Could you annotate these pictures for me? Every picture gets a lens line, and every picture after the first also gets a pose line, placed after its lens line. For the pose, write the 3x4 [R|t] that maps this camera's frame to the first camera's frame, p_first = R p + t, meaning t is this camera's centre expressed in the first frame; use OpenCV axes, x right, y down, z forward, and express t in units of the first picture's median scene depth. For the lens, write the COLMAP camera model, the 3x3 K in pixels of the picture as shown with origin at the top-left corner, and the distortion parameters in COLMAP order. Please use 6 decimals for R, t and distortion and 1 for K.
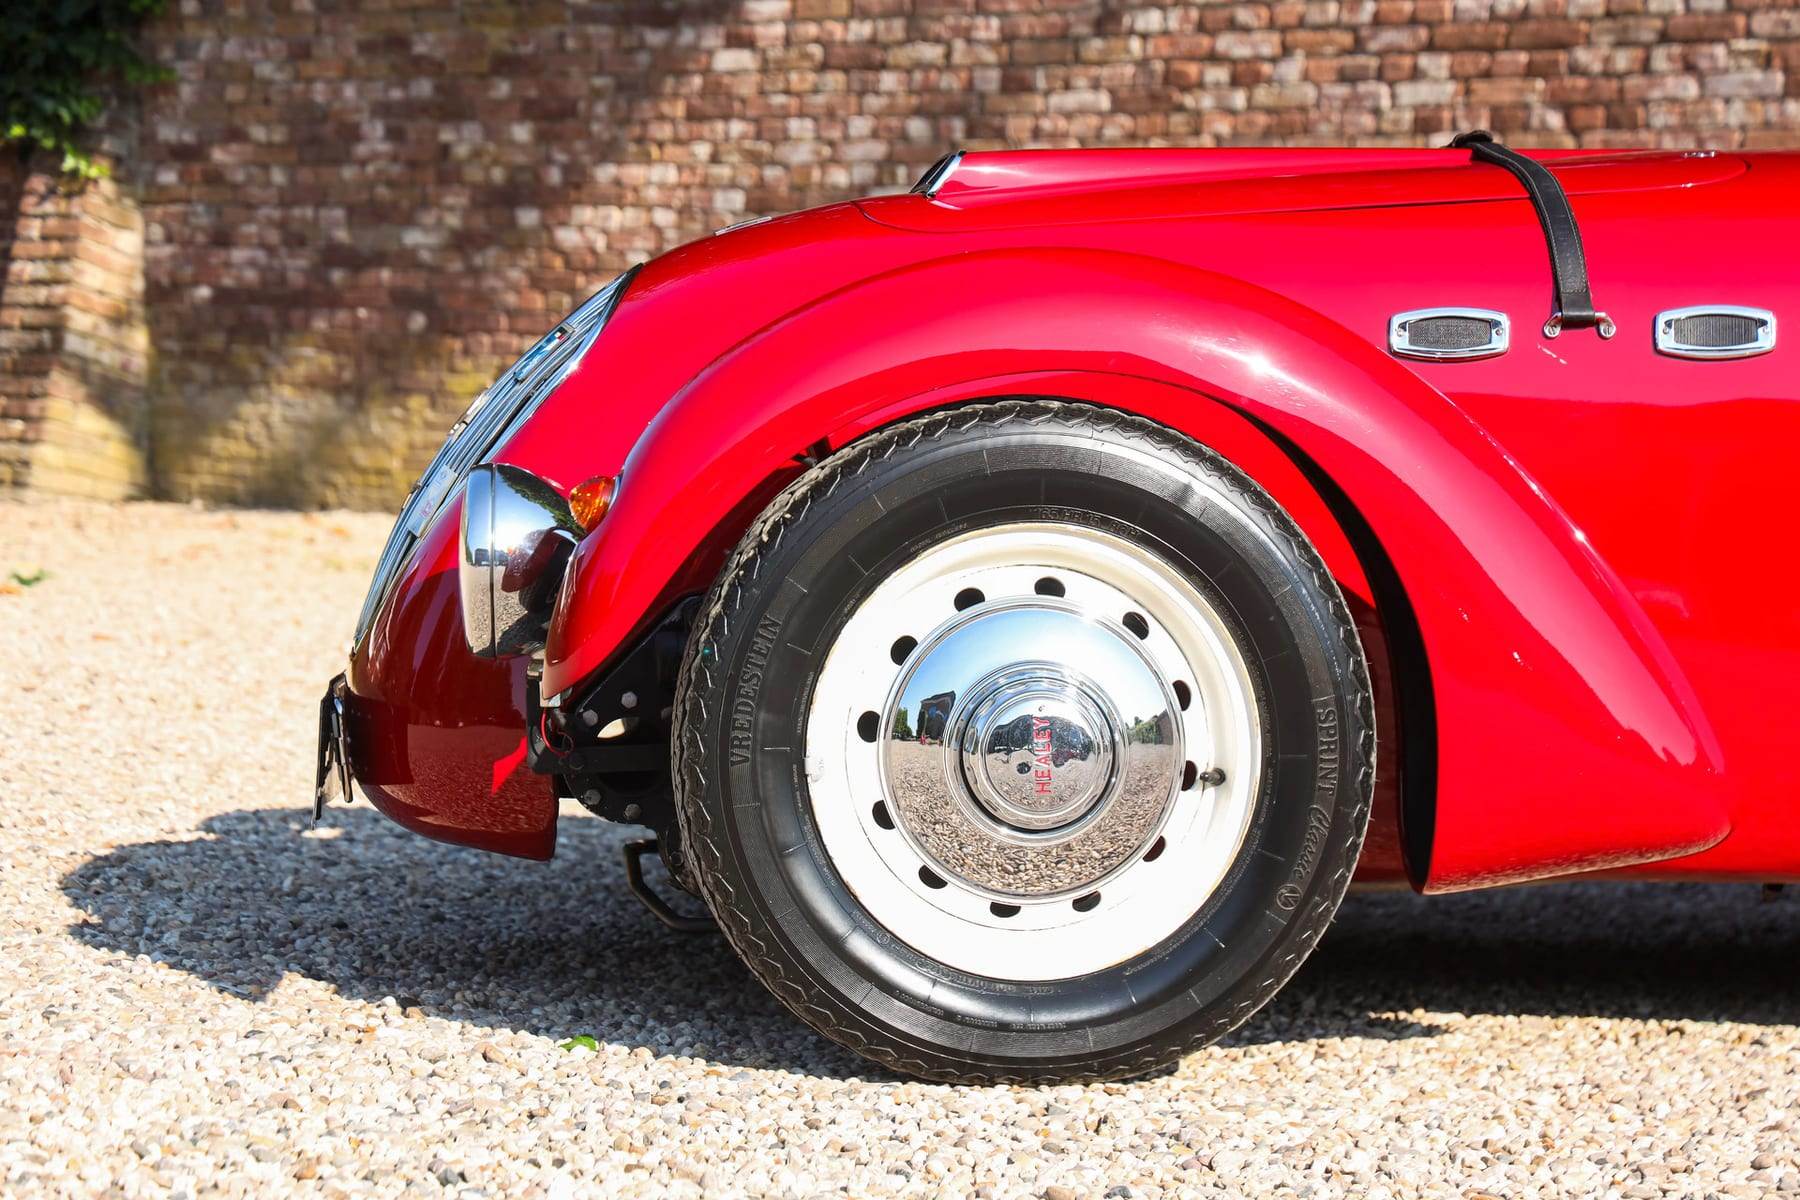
lens RADIAL K [[5578.6, 0, 865.9], [0, 5578.6, 652.7], [0, 0, 1]] dist [0.101578, 2.254520]
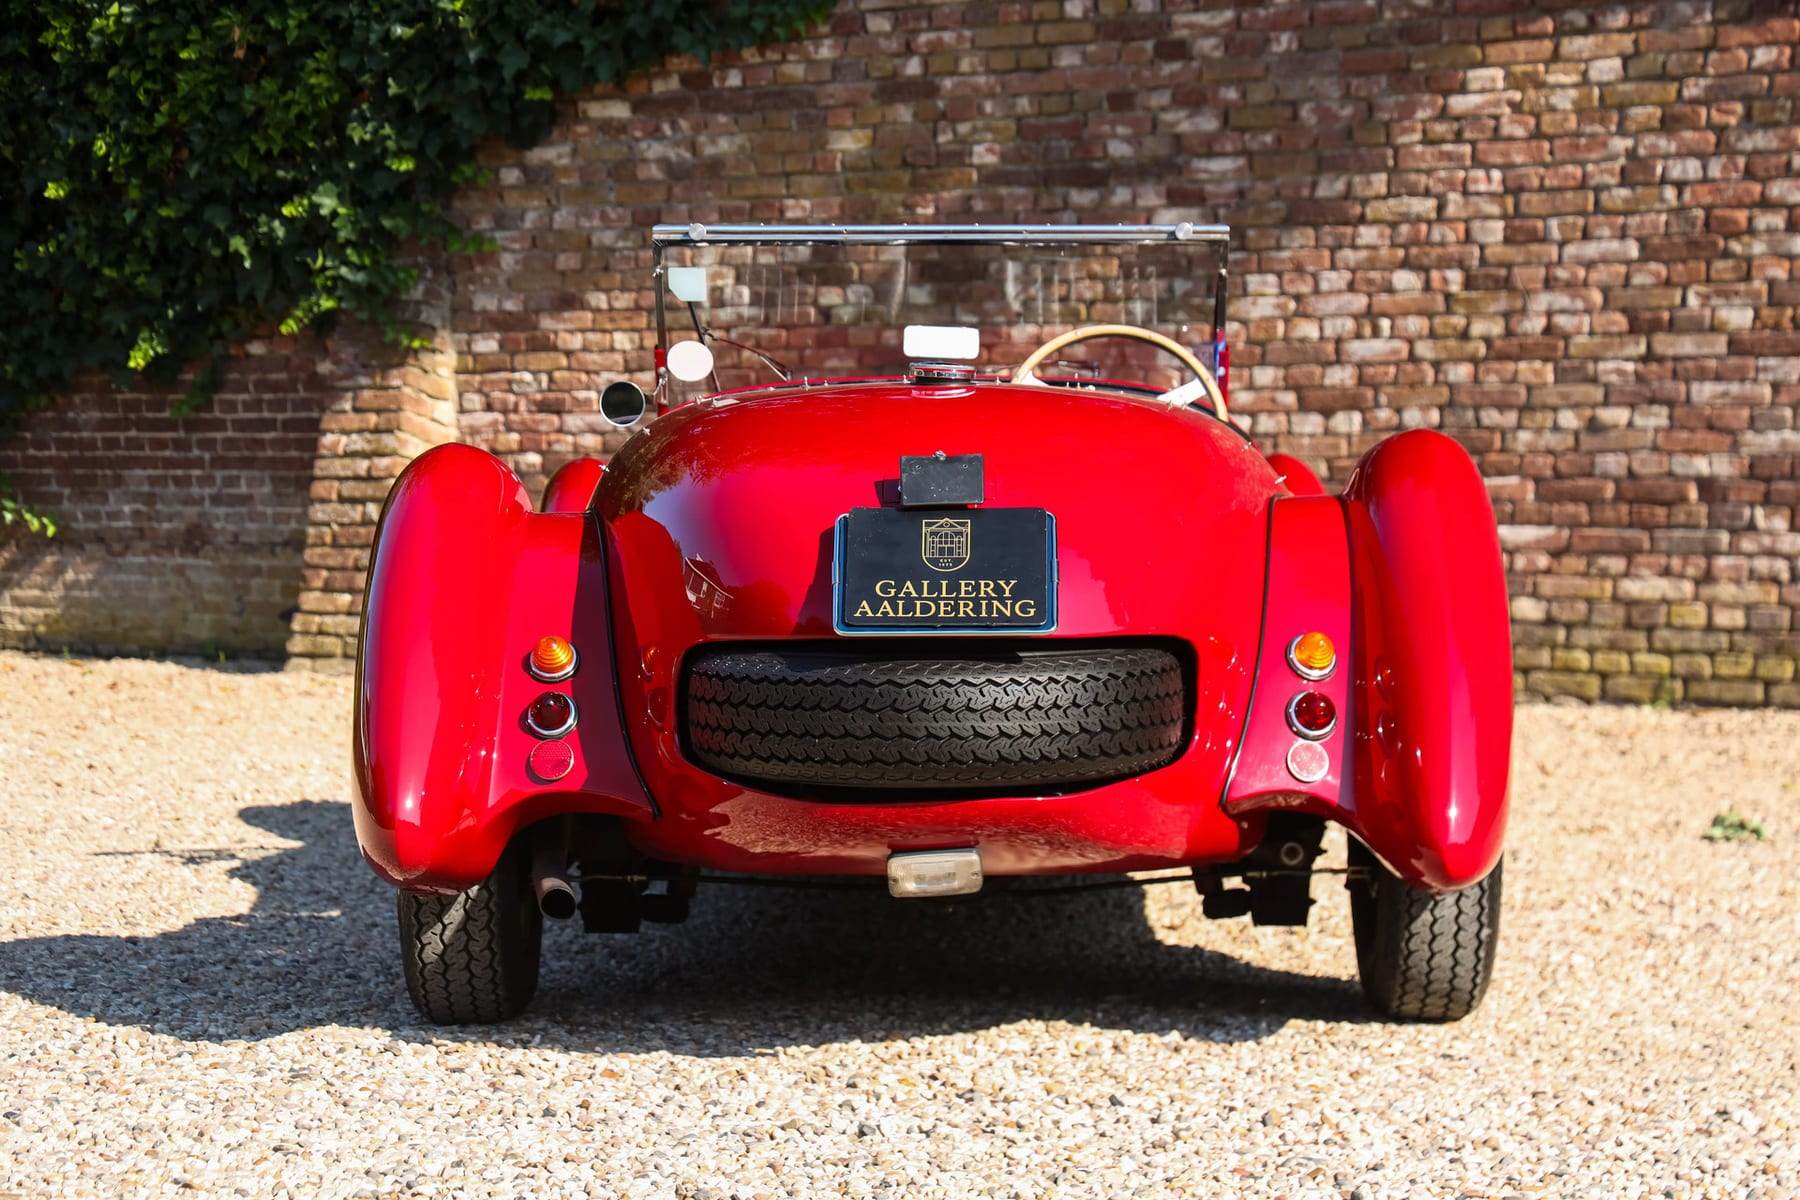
lens RADIAL K [[4987.3, 0, 895.3], [0, 4987.3, 663.5], [0, 0, 1]] dist [0.108562, 1.127473]
pose [[0.988561, -0.042359, 0.144752, -0.227884], [0.043109, 0.999068, -0.002049, -0.028138], [-0.144530, 0.008265, 0.989466, 0.123892]]
